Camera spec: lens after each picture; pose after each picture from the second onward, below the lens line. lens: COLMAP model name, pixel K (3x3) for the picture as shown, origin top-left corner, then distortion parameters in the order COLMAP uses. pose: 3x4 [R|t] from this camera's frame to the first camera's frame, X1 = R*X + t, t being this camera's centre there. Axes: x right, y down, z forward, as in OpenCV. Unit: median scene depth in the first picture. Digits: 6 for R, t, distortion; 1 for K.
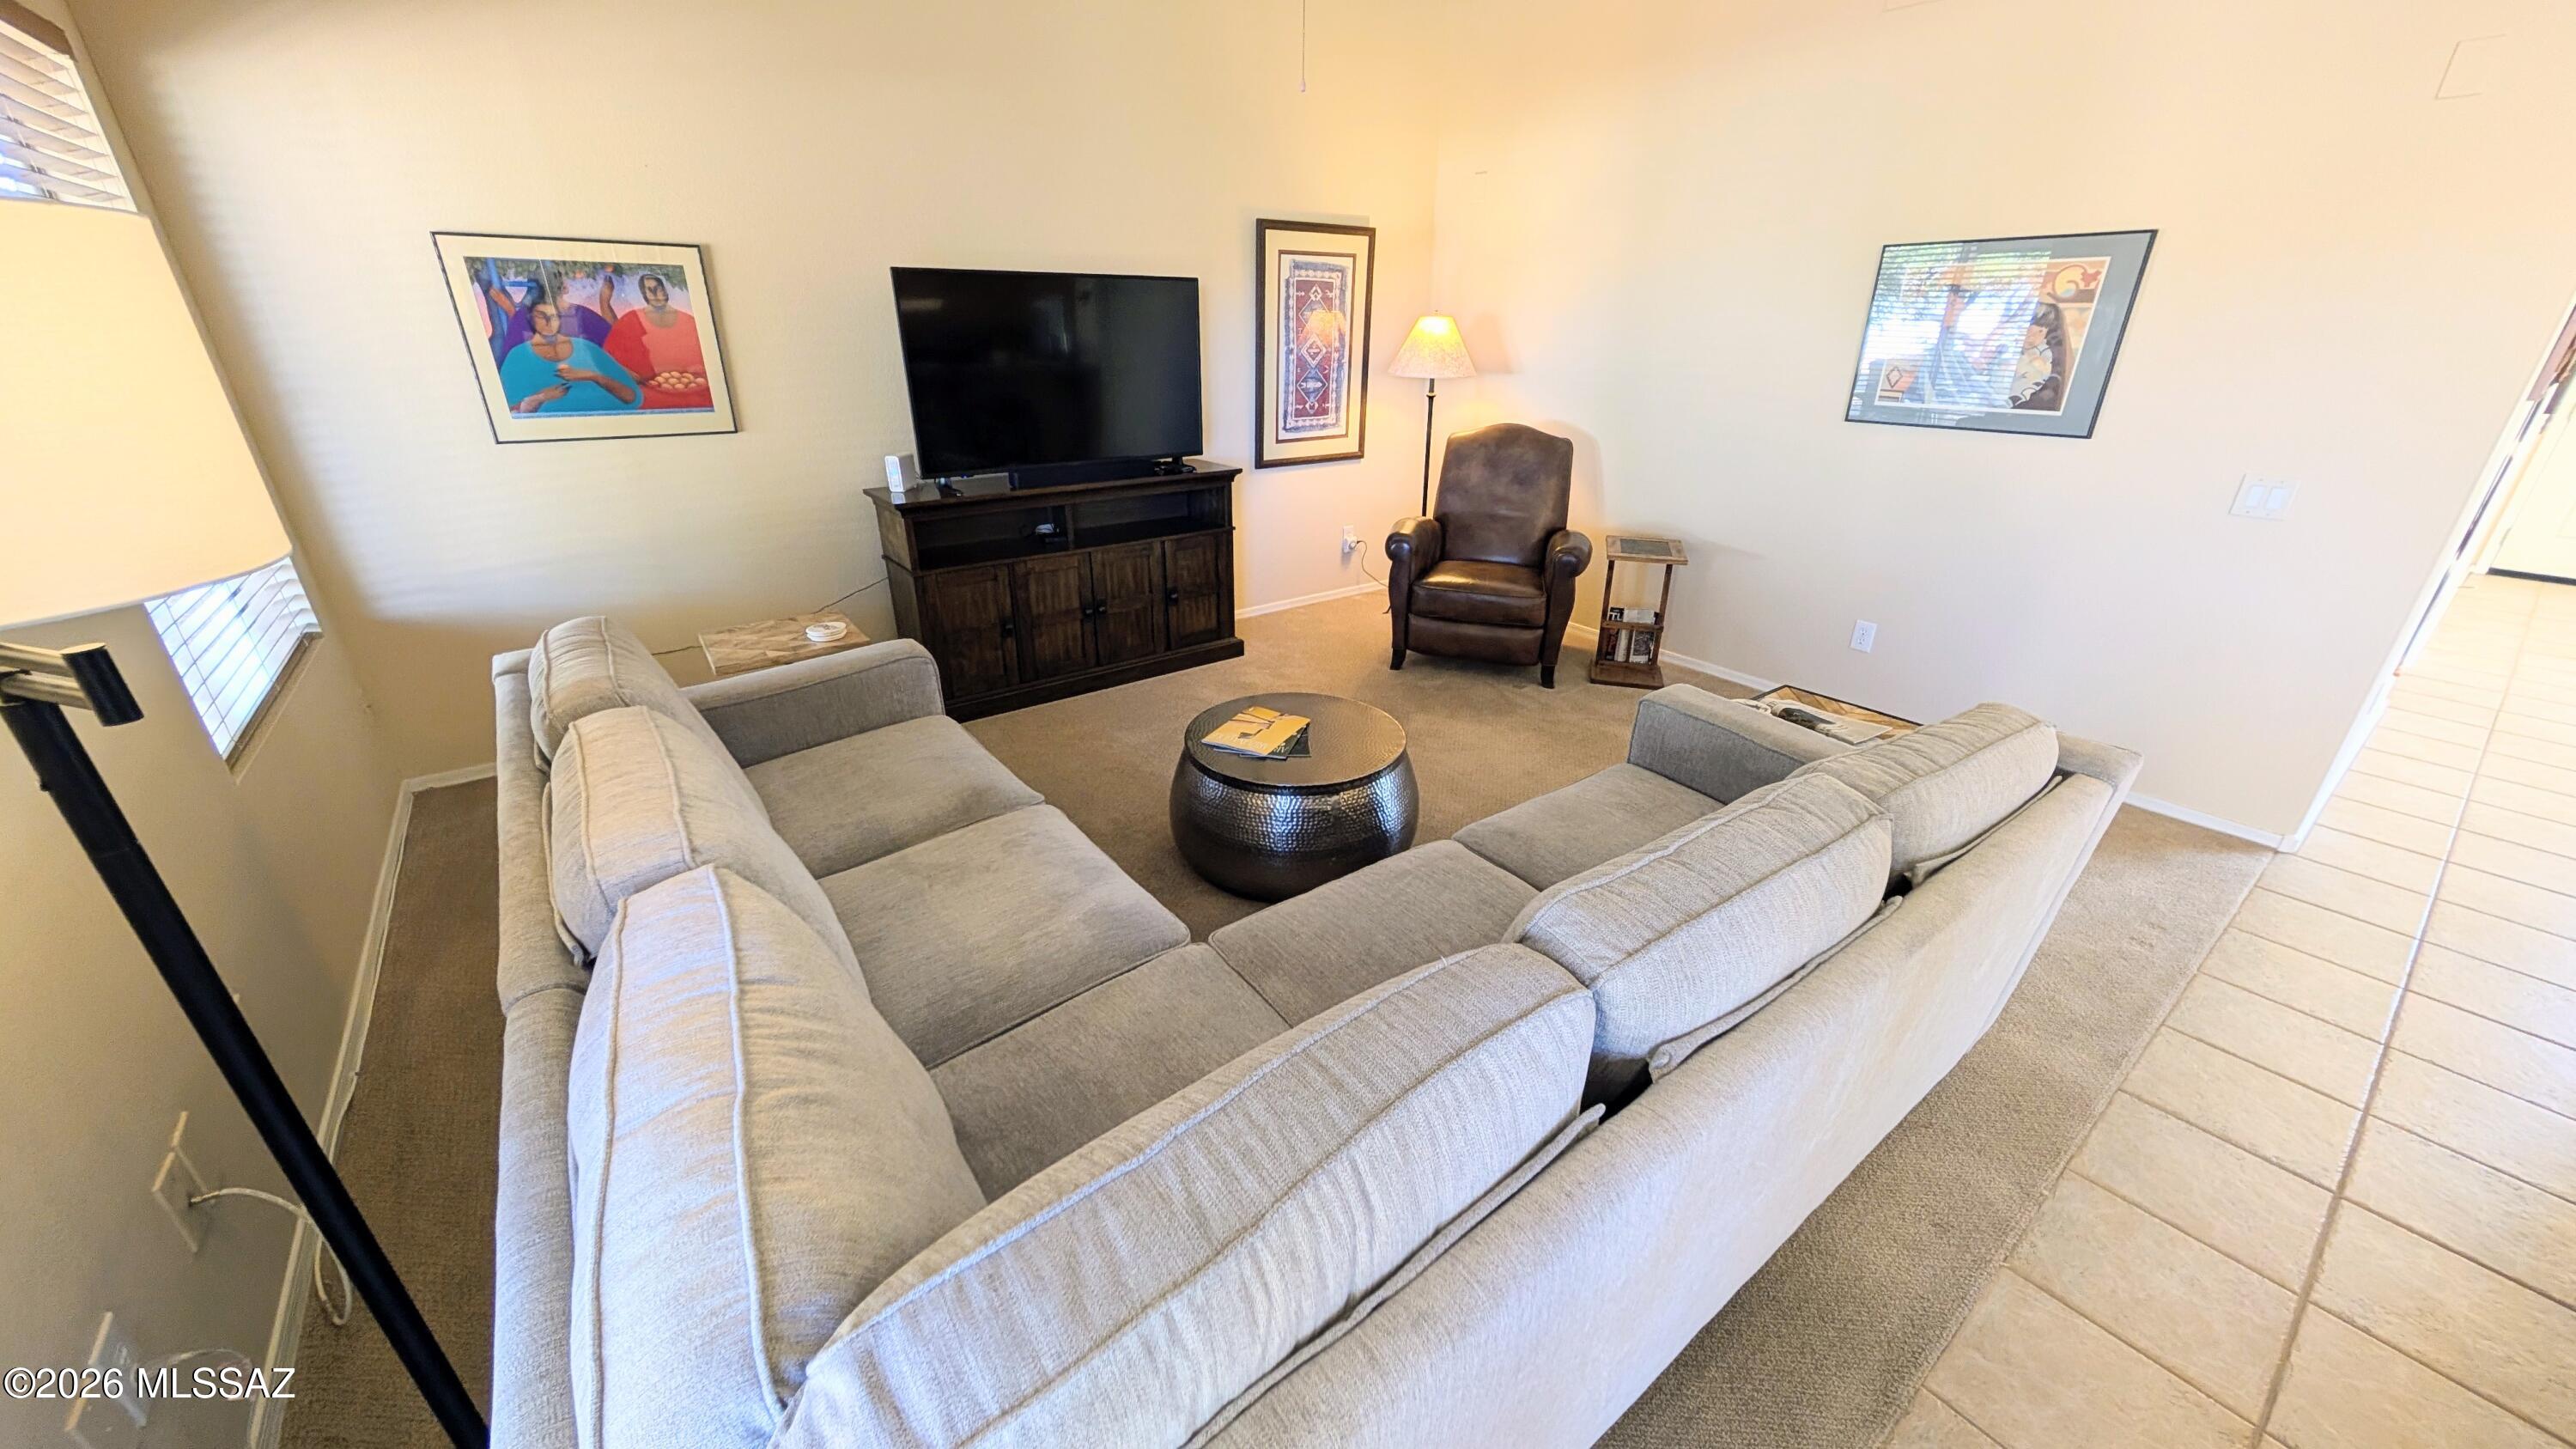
lens RADIAL K [[934.1, 0, 1290.5], [0, 934.1, 726.6], [0, 0, 1]] dist [0.000946, 0.000130]
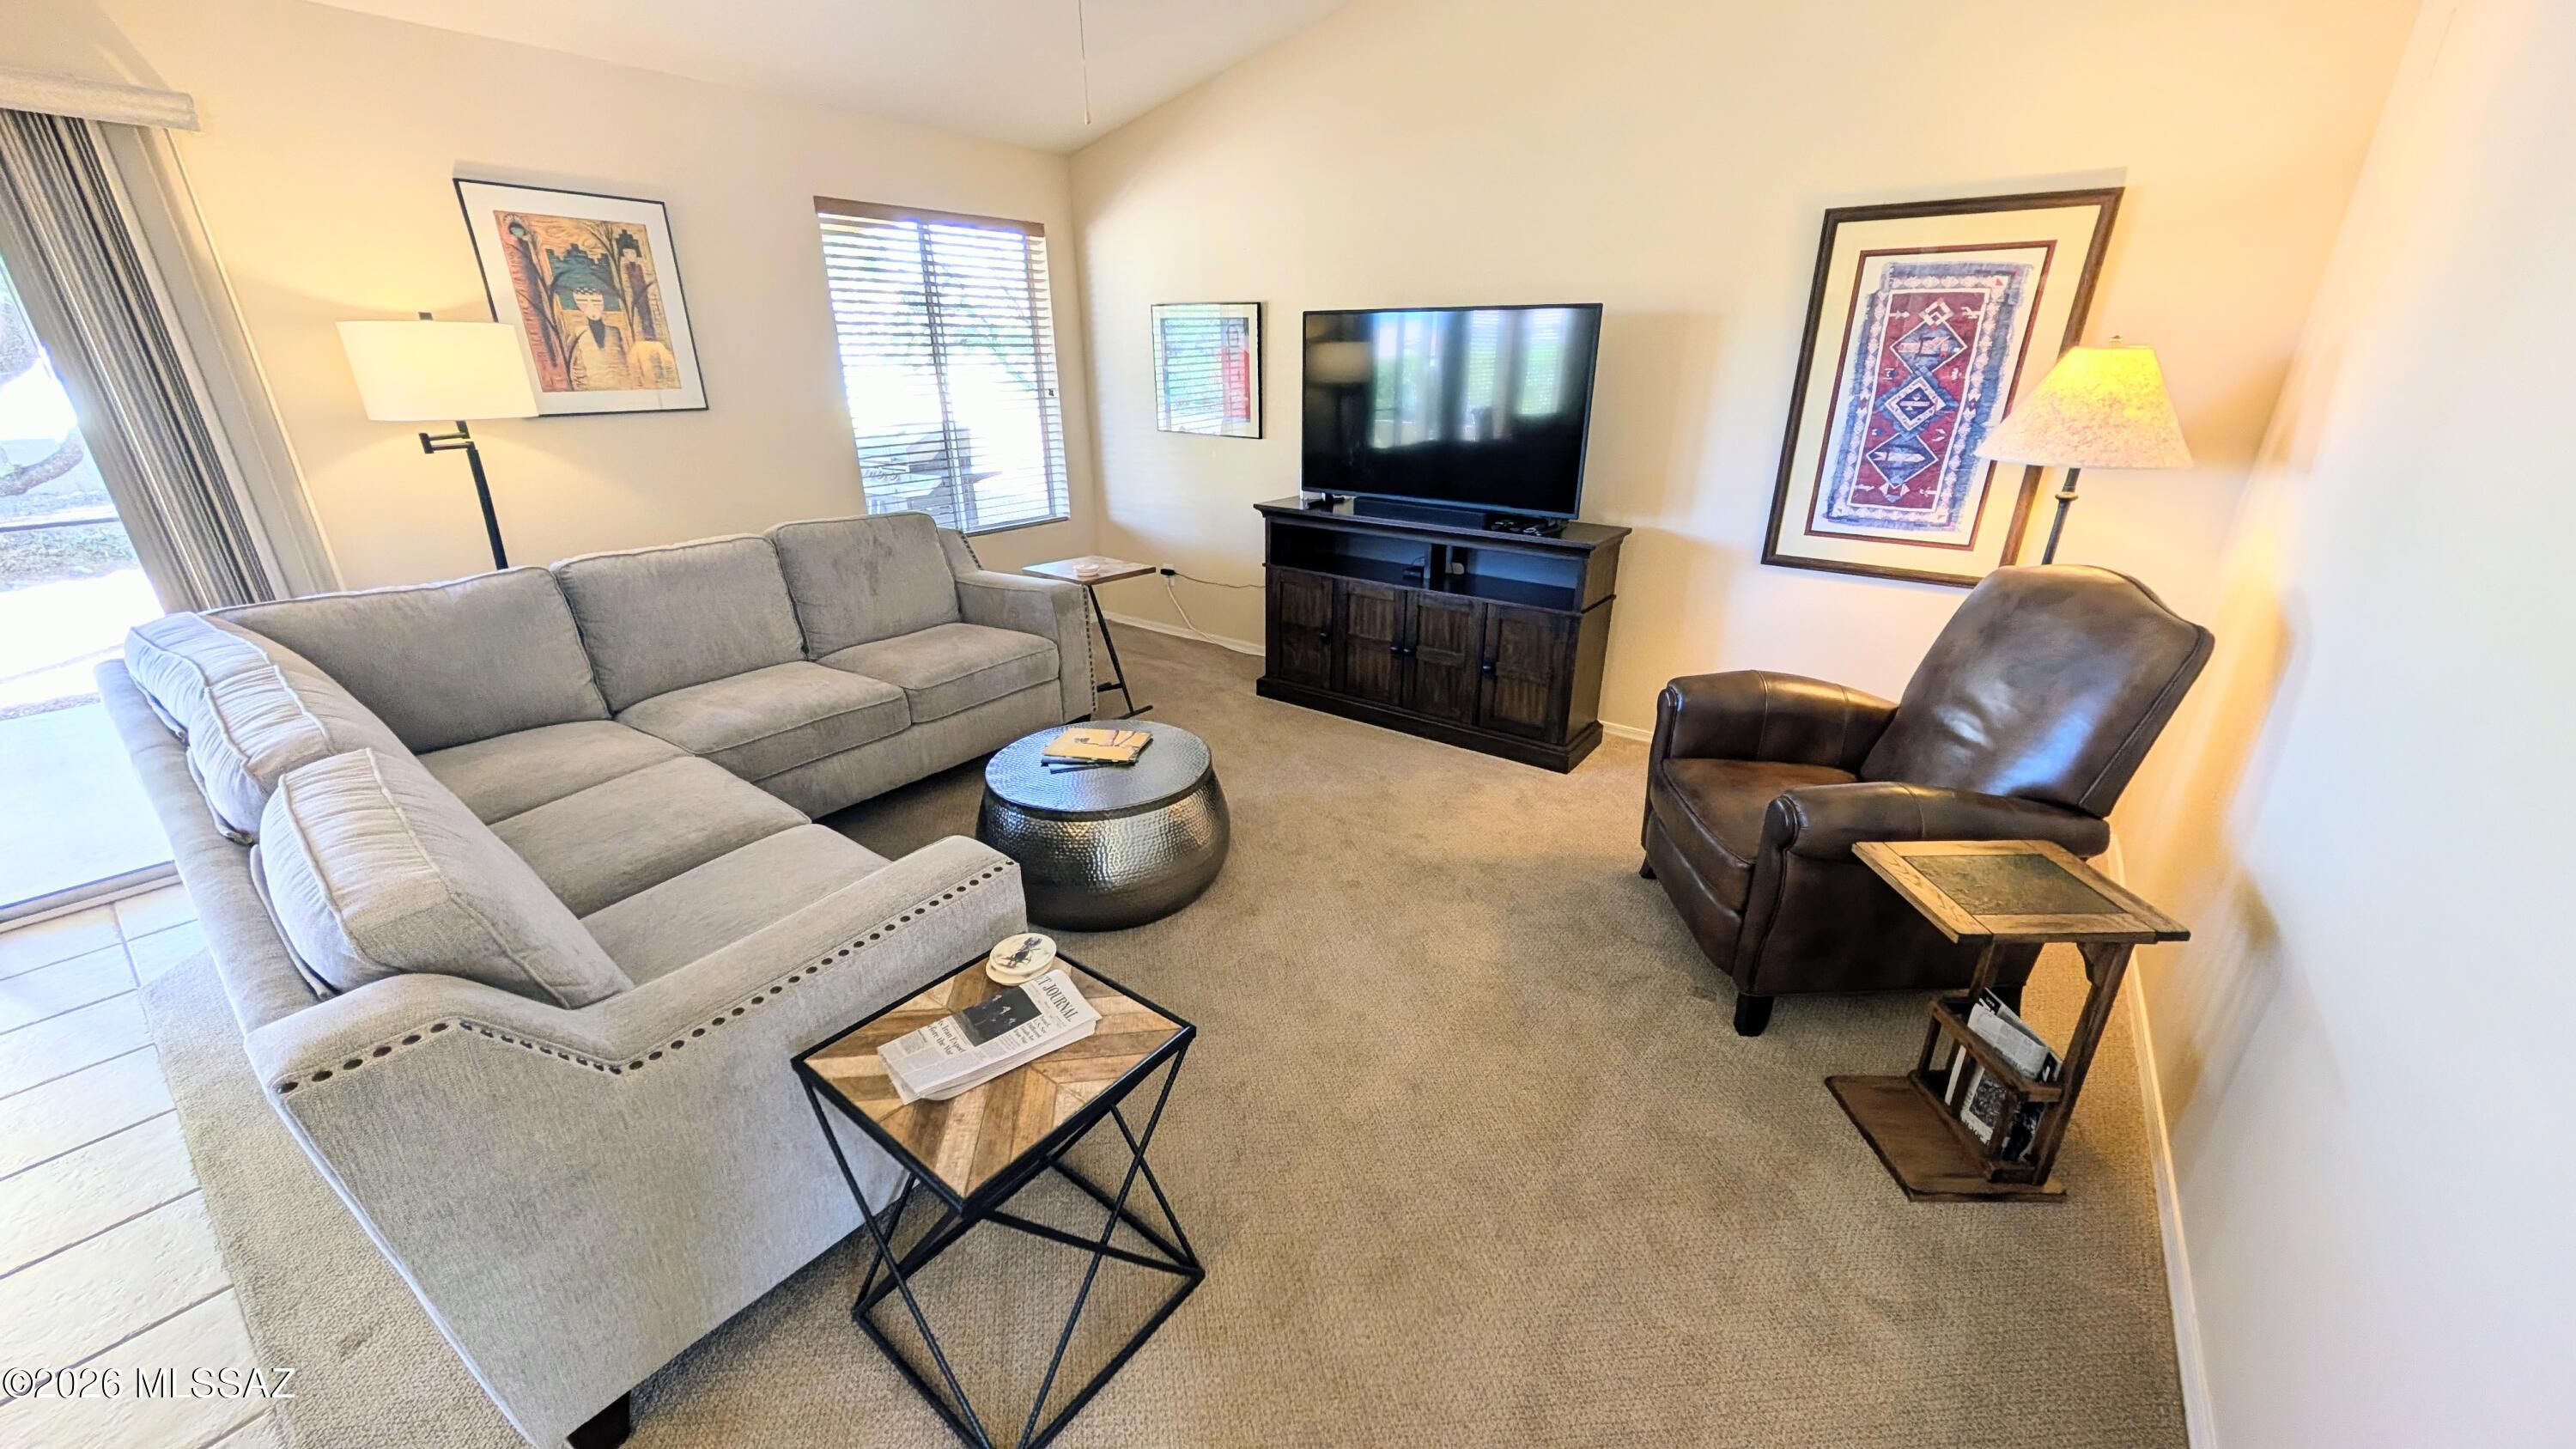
lens RADIAL K [[934.1, 0, 1290.5], [0, 934.1, 726.6], [0, 0, 1]] dist [0.000946, 0.000130]
pose [[0.284254, 0.353231, -0.891306, 0.553116], [-0.383281, 0.894003, 0.232064, -0.198682], [0.878803, 0.275656, 0.389511, 0.458479]]
